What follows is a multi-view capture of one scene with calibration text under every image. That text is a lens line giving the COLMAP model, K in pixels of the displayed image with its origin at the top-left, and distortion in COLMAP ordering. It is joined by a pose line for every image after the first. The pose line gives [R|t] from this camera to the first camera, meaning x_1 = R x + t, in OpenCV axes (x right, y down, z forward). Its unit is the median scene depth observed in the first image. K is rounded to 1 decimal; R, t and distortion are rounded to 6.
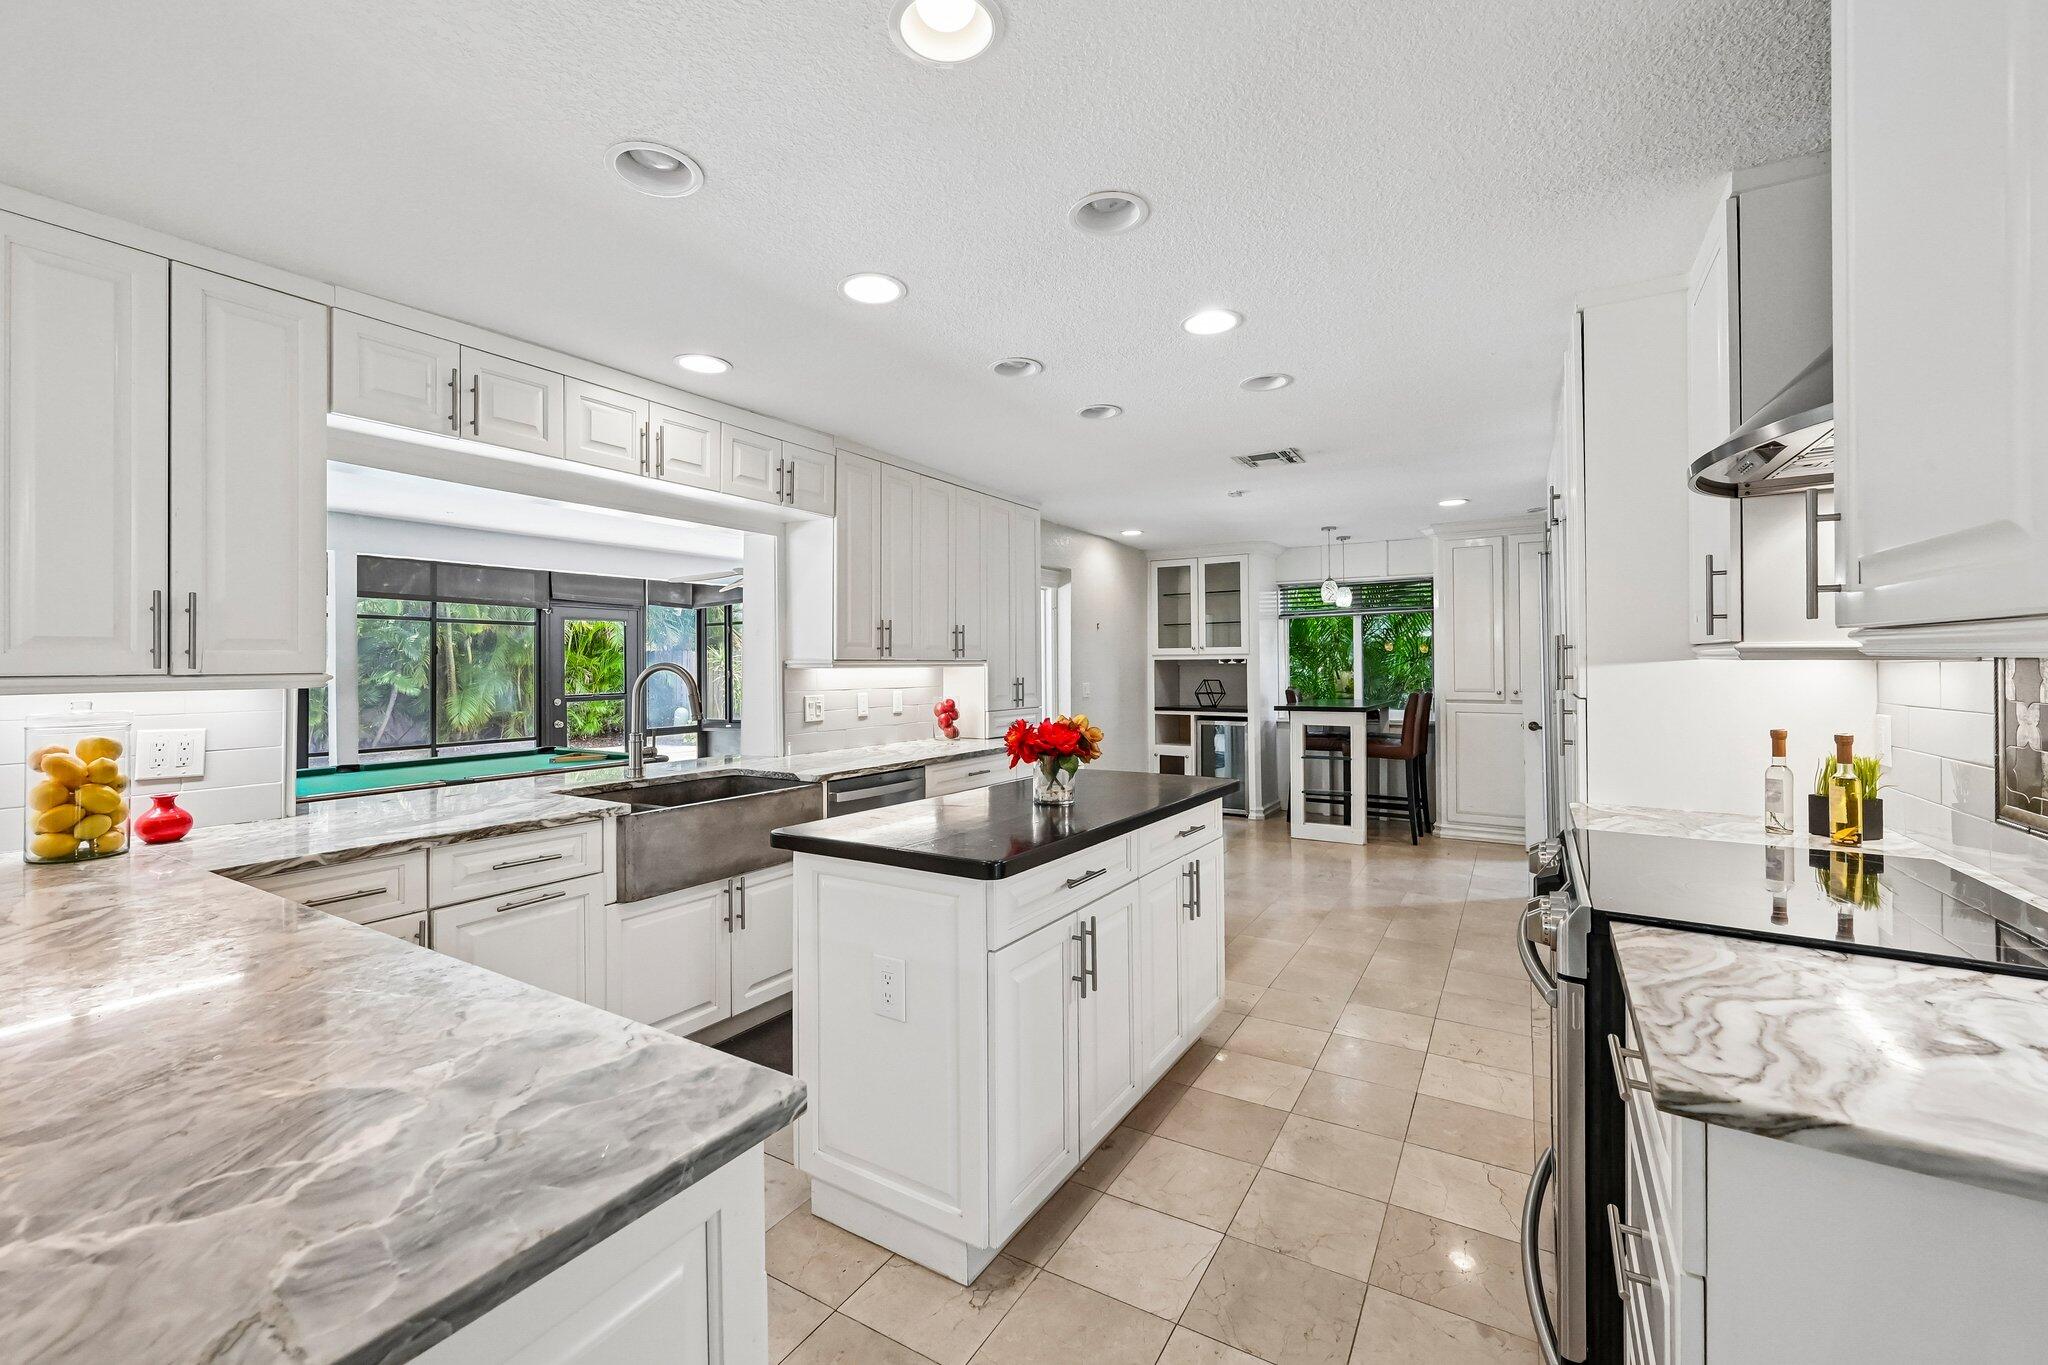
lens RADIAL K [[814.3, 0, 1039.5], [0, 814.3, 658.4], [0, 0, 1]] dist [-0.000832, -0.000381]
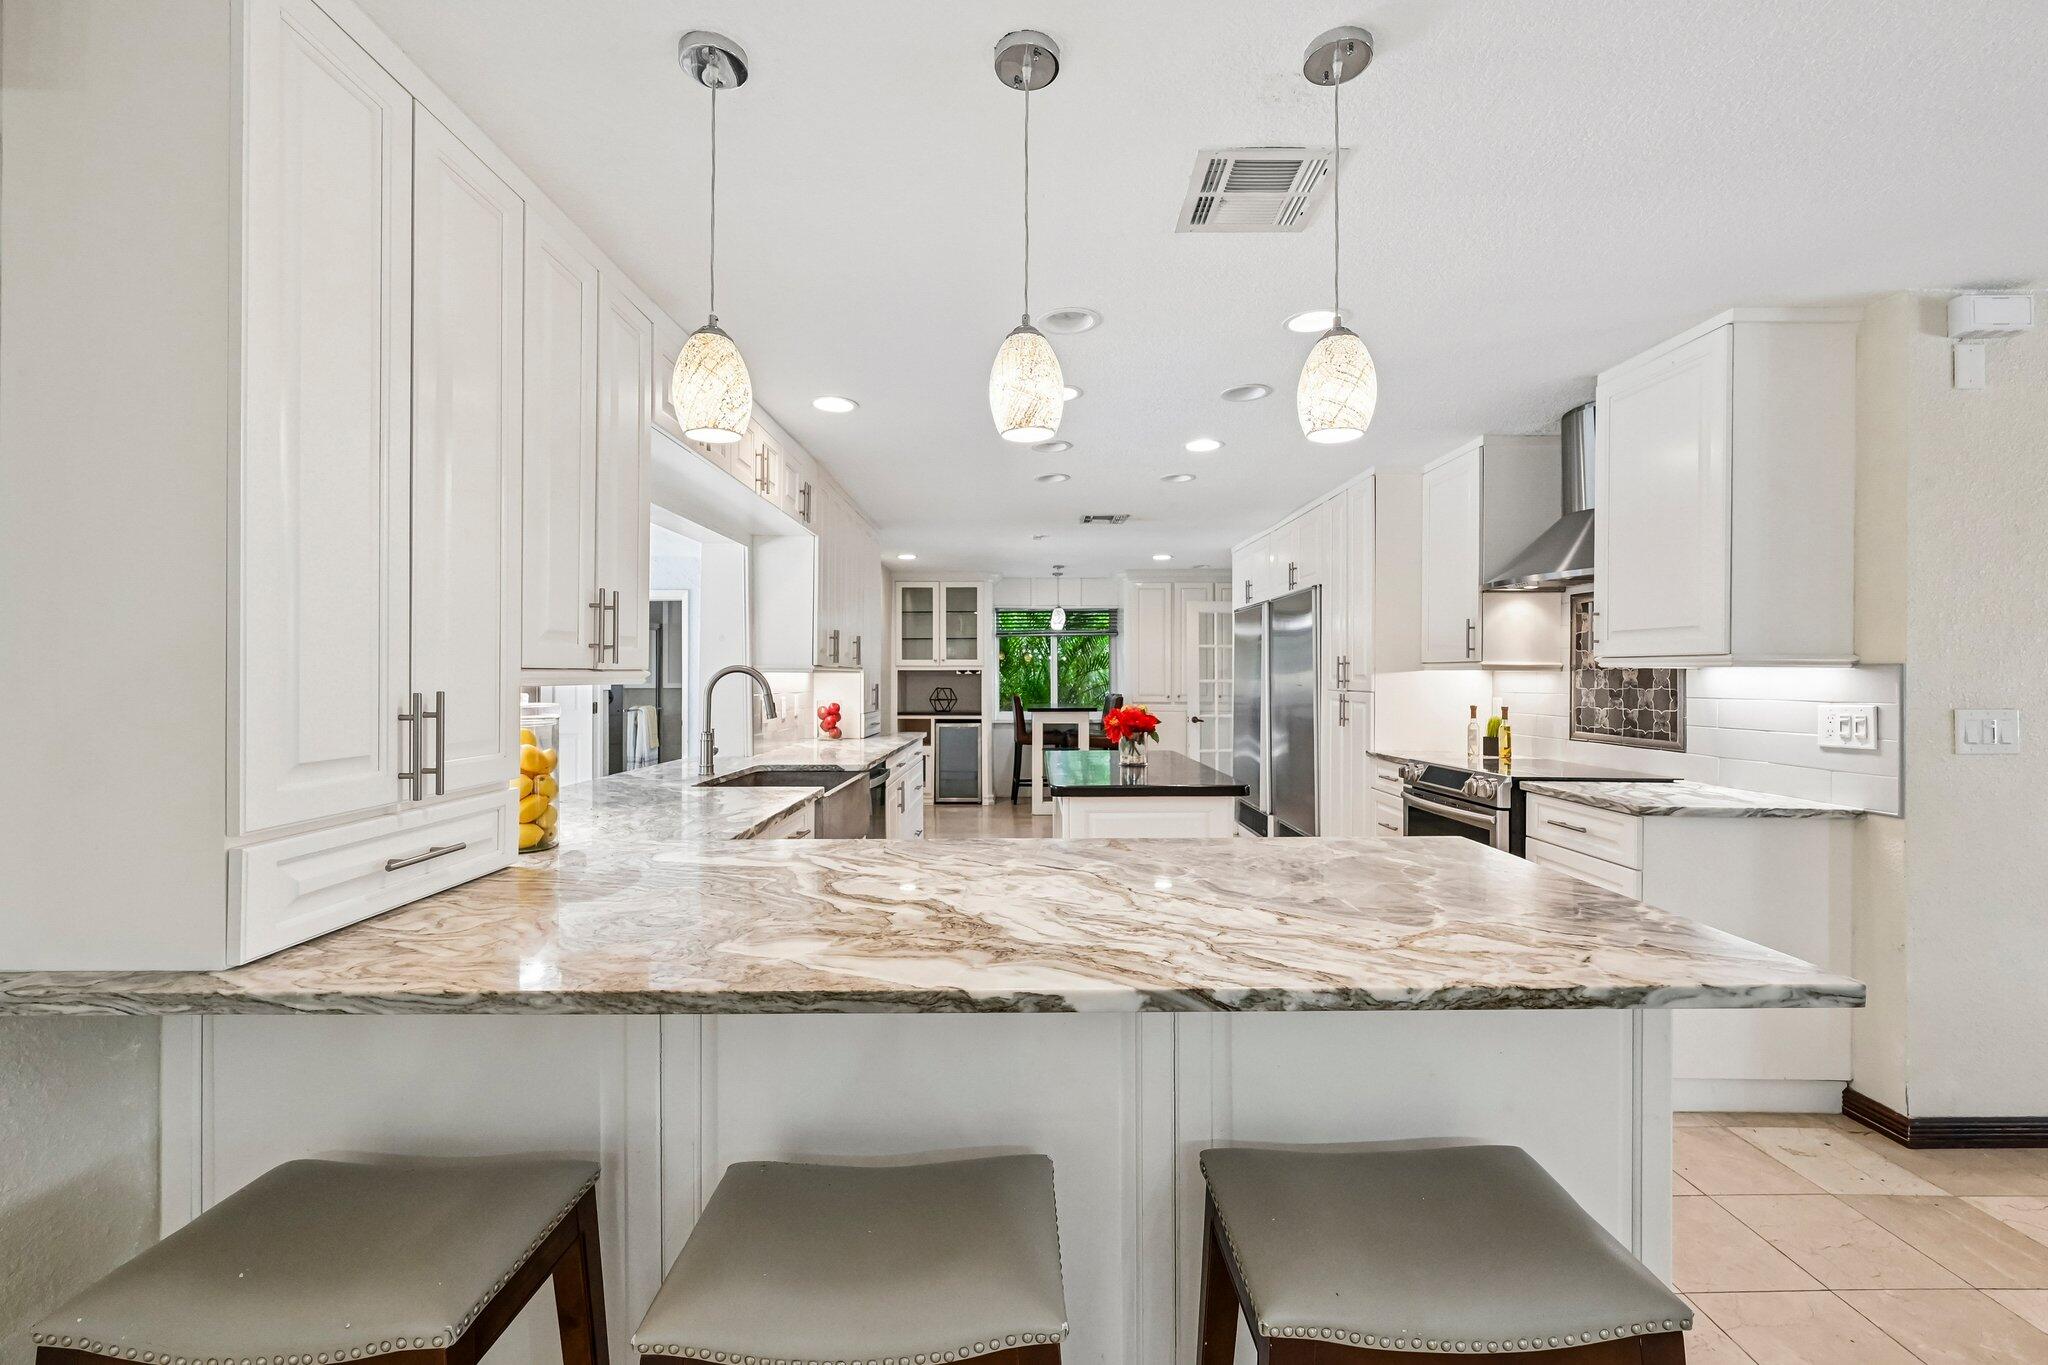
lens RADIAL K [[814.3, 0, 1030.1], [0, 814.3, 674.8], [0, 0, 1]] dist [-0.000832, -0.000381]
pose [[0.854207, 0.007821, 0.519874, -0.322918], [-0.009956, 0.999950, 0.001316, 0.005870], [-0.519837, -0.006300, 0.854242, -0.047651]]
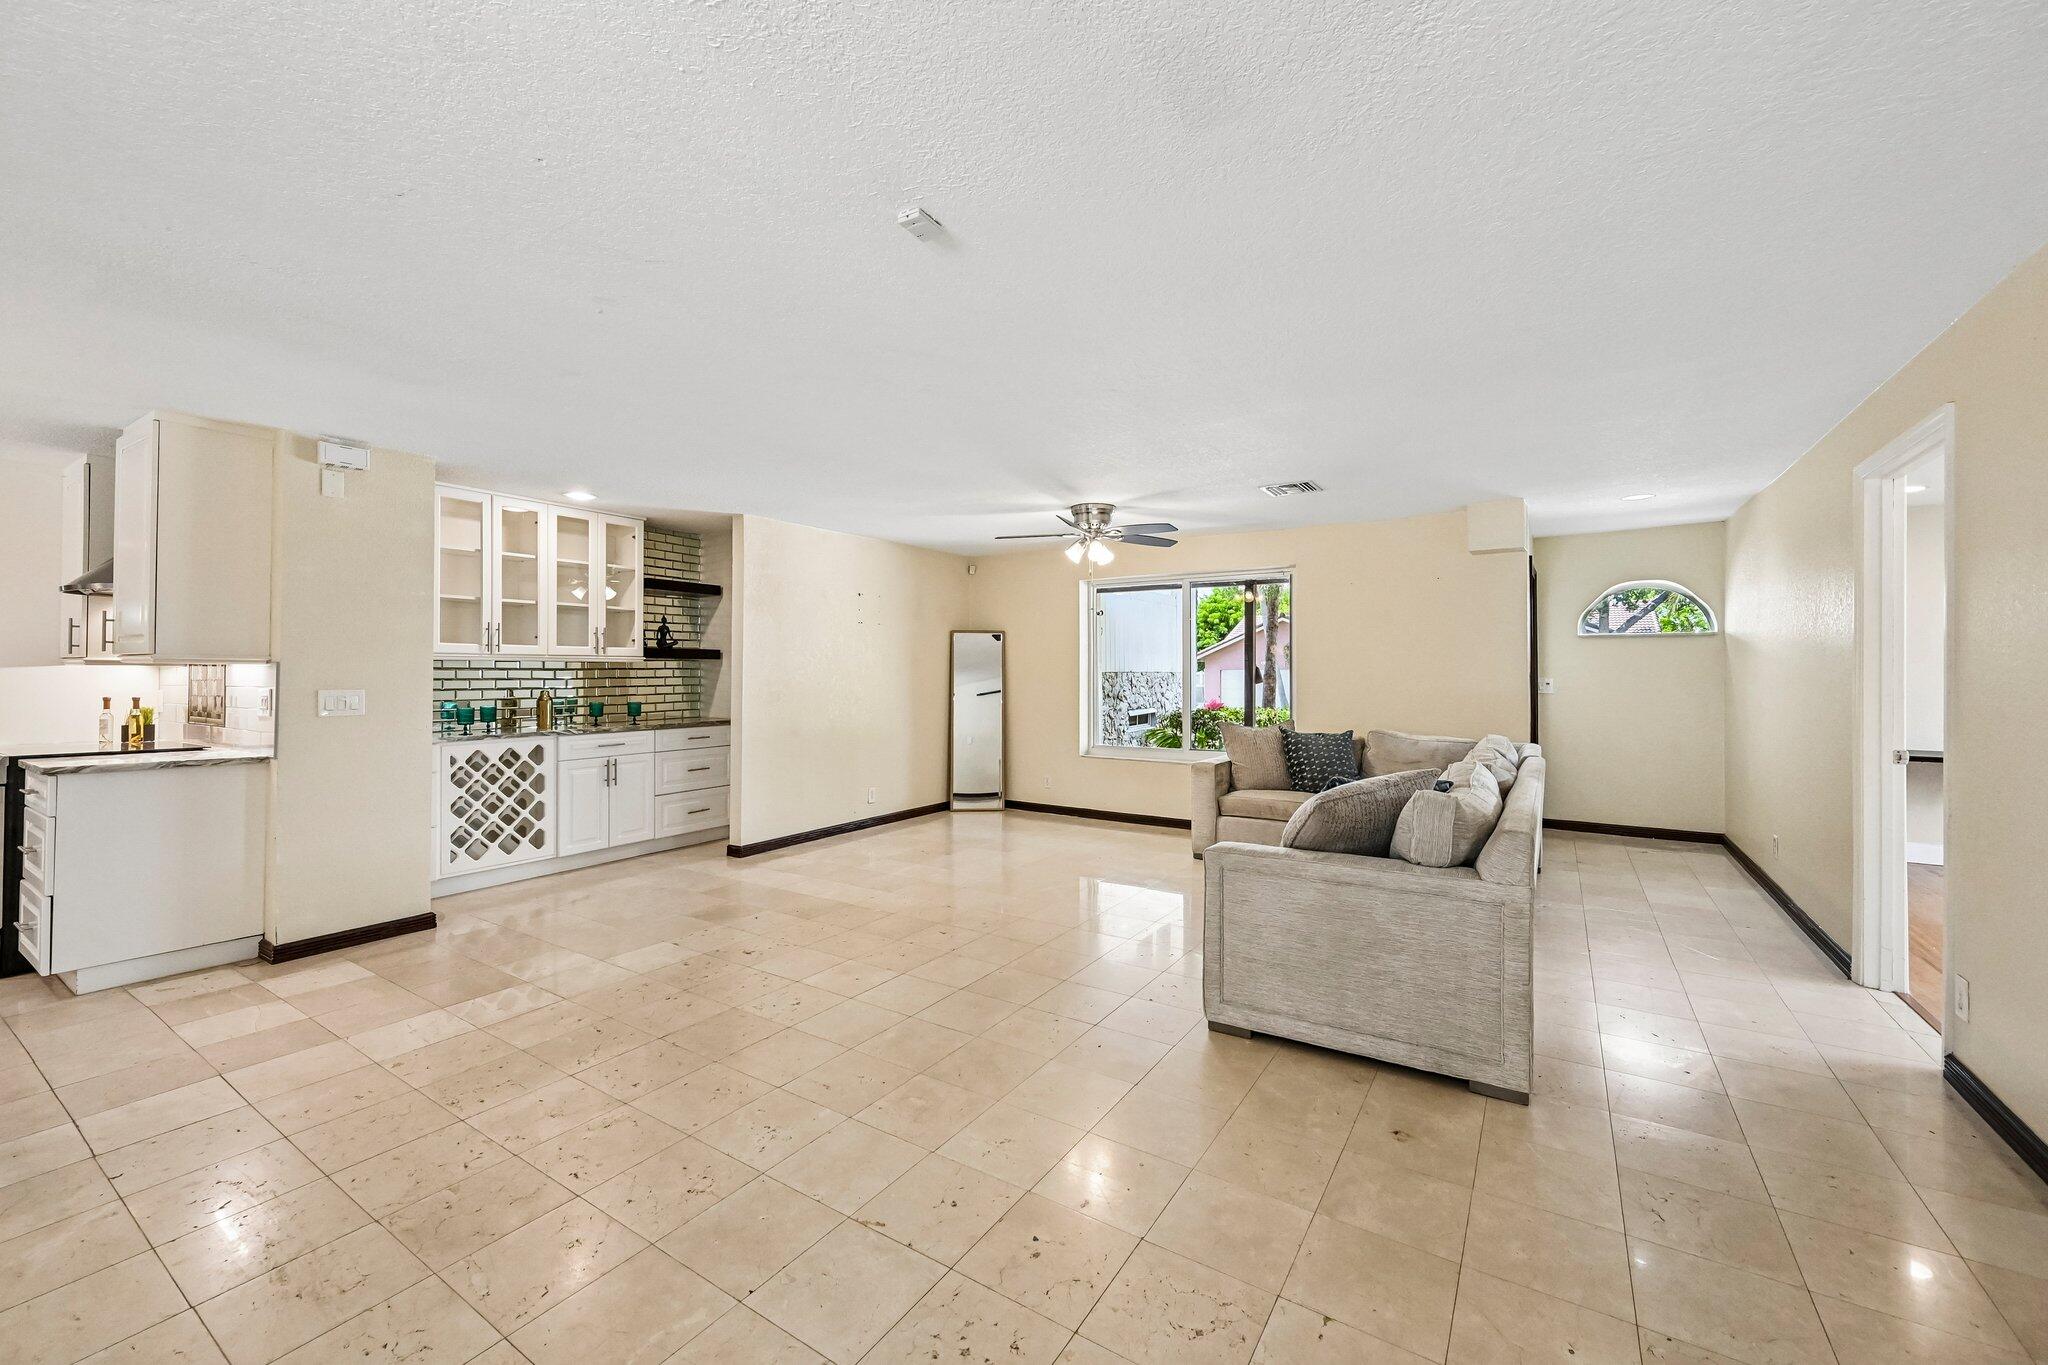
lens RADIAL K [[814.3, 0, 1007.9], [0, 814.3, 664.6], [0, 0, 1]] dist [-0.000832, -0.000381]
pose [[0.043248, 0.016631, 0.998926, -0.355336], [-0.006397, 0.999846, -0.016369, 0.005569], [-0.999044, -0.005682, 0.043347, -0.458617]]
